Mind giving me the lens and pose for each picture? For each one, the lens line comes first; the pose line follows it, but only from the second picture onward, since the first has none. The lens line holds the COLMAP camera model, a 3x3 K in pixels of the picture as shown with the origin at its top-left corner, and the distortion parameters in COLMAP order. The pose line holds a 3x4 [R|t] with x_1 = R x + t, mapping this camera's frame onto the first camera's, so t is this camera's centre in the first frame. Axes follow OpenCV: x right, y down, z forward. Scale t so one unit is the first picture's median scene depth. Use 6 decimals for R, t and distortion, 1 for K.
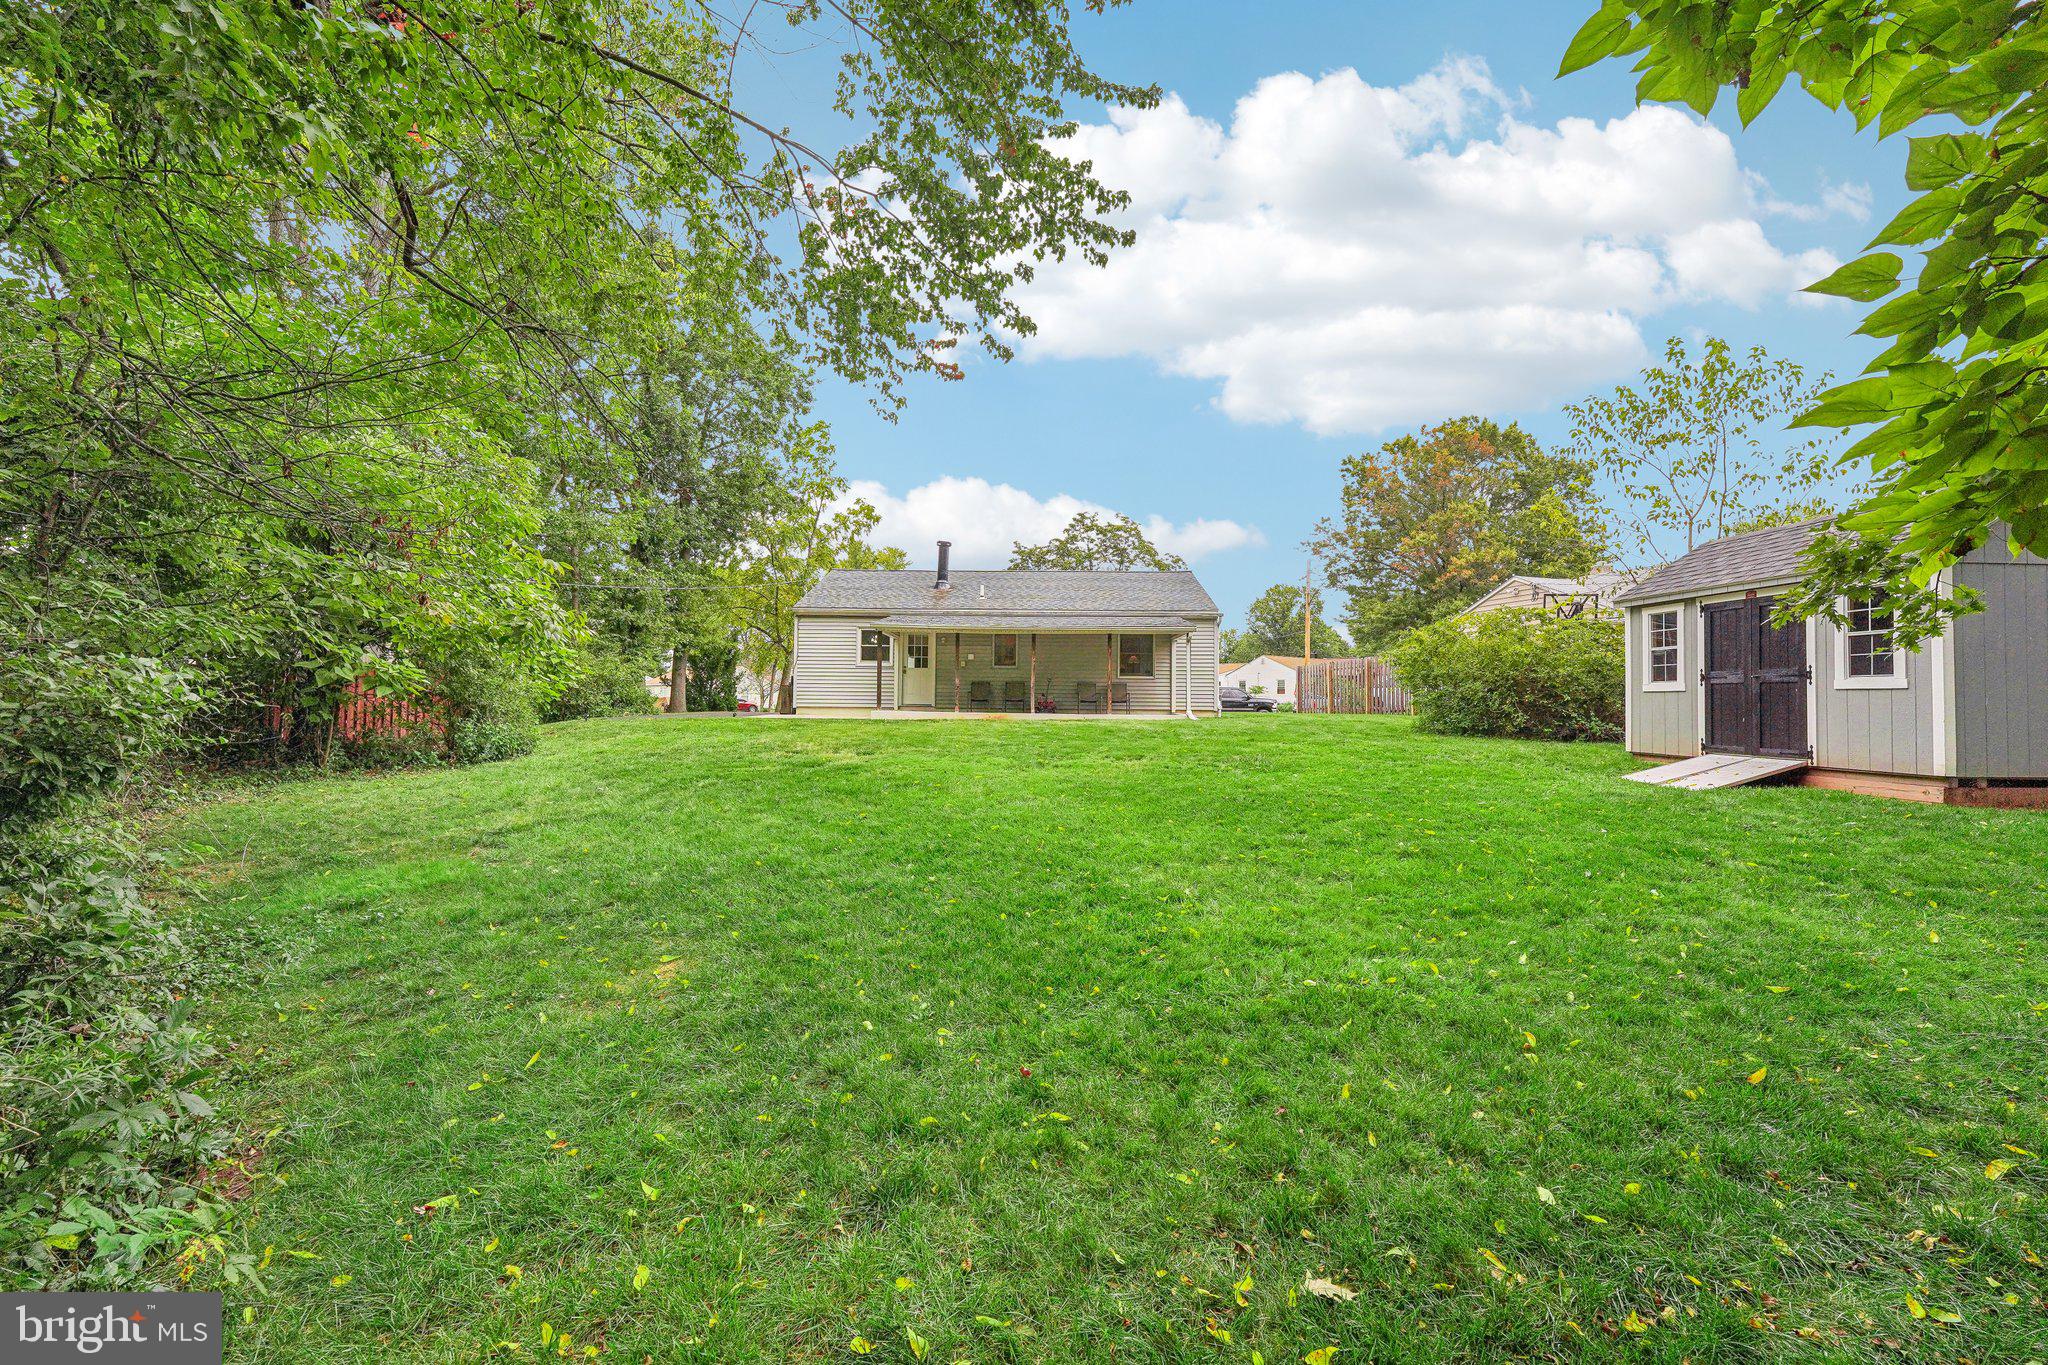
lens RADIAL K [[828.7, 0, 1017.1], [0, 828.7, 693.4], [0, 0, 1]] dist [0.007074, 0.000288]
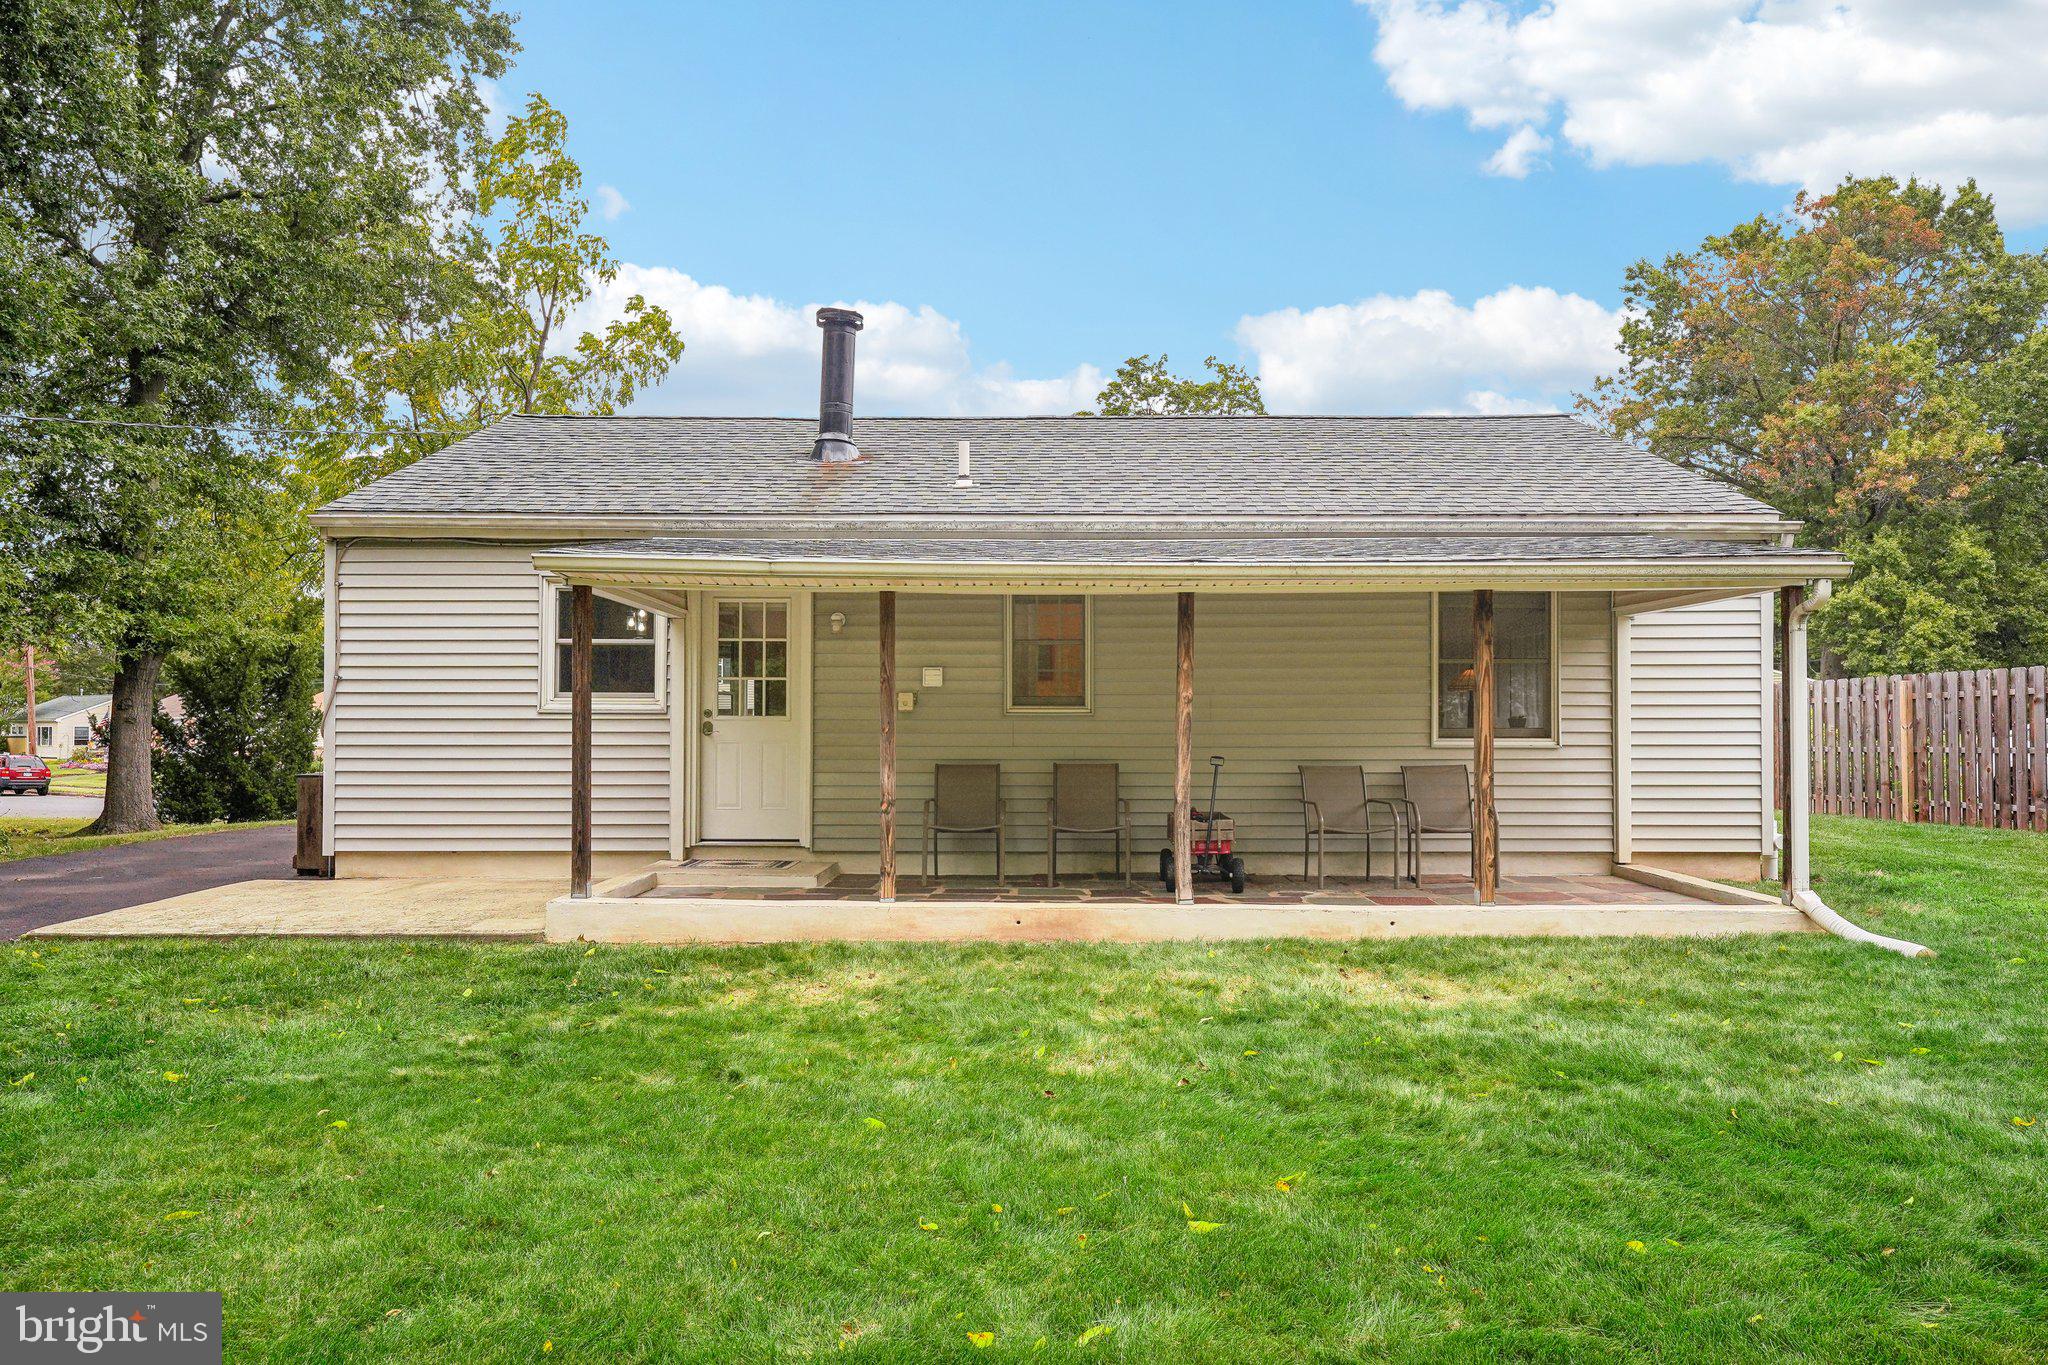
lens RADIAL K [[1295.3, 0, 1024.0], [0, 1295.3, 682.5], [0, 0, 1]] dist [0.030906, 0.000700]
pose [[0.998987, -0.008904, 0.044117, -0.041688], [0.009846, 0.999728, -0.021165, -0.031067], [-0.043916, 0.021577, 0.998802, 0.523463]]
